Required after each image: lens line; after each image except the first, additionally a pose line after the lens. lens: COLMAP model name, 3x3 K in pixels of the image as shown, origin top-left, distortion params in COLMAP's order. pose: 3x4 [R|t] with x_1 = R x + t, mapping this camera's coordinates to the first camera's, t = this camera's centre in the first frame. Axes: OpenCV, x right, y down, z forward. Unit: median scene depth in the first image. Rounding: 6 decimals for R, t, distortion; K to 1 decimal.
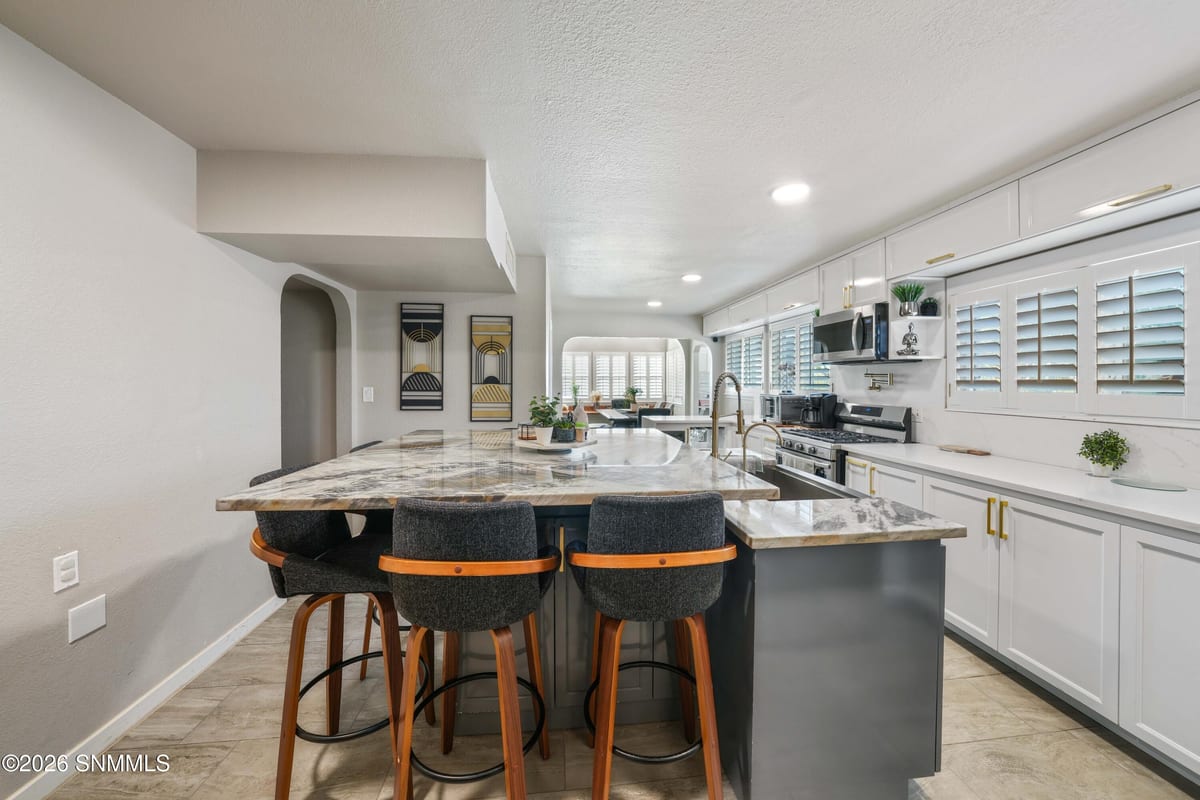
lens RADIAL K [[424.0, 0, 601.5], [0, 424.0, 382.1], [0, 0, 1]] dist [-0.016864, 0.002152]
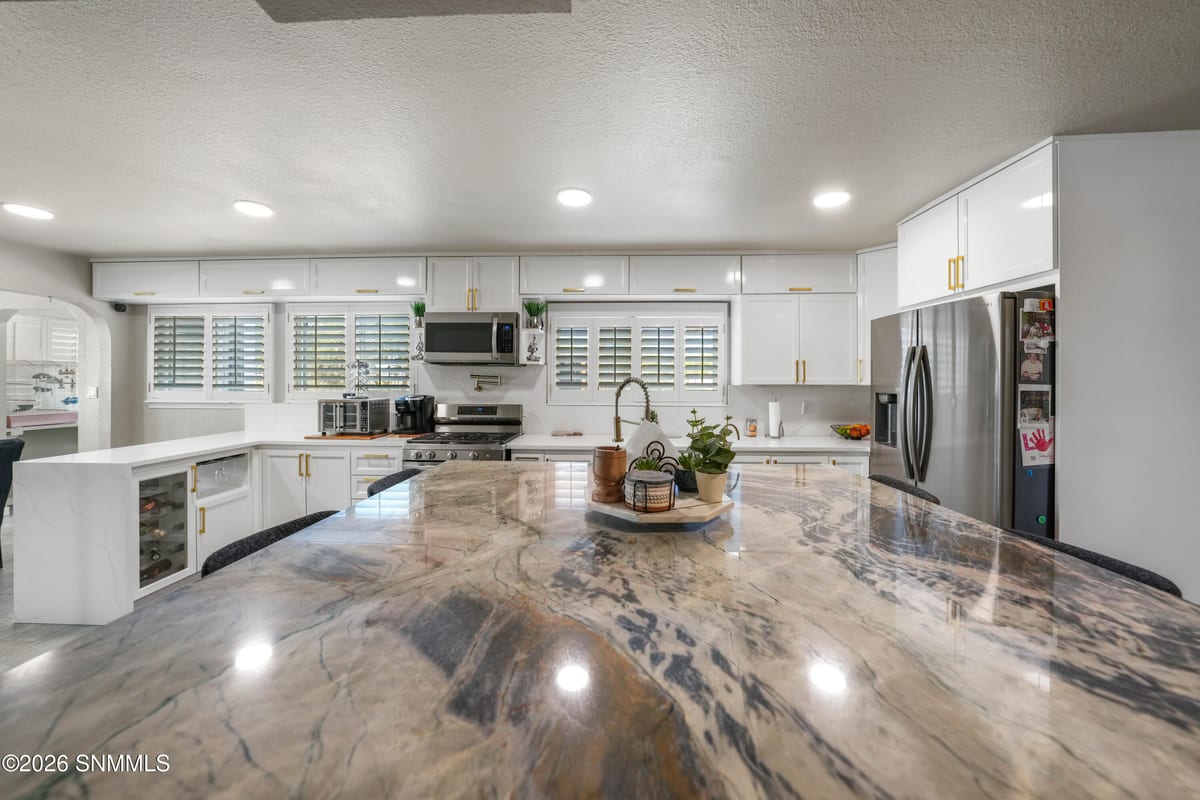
lens RADIAL K [[424.0, 0, 600.1], [0, 424.0, 377.8], [0, 0, 1]] dist [-0.016864, 0.002152]
pose [[0.150241, 0.008477, 0.988613, -0.419863], [-0.002458, 0.999963, -0.008201, -0.006189], [-0.988646, -0.001198, 0.150257, 0.599622]]
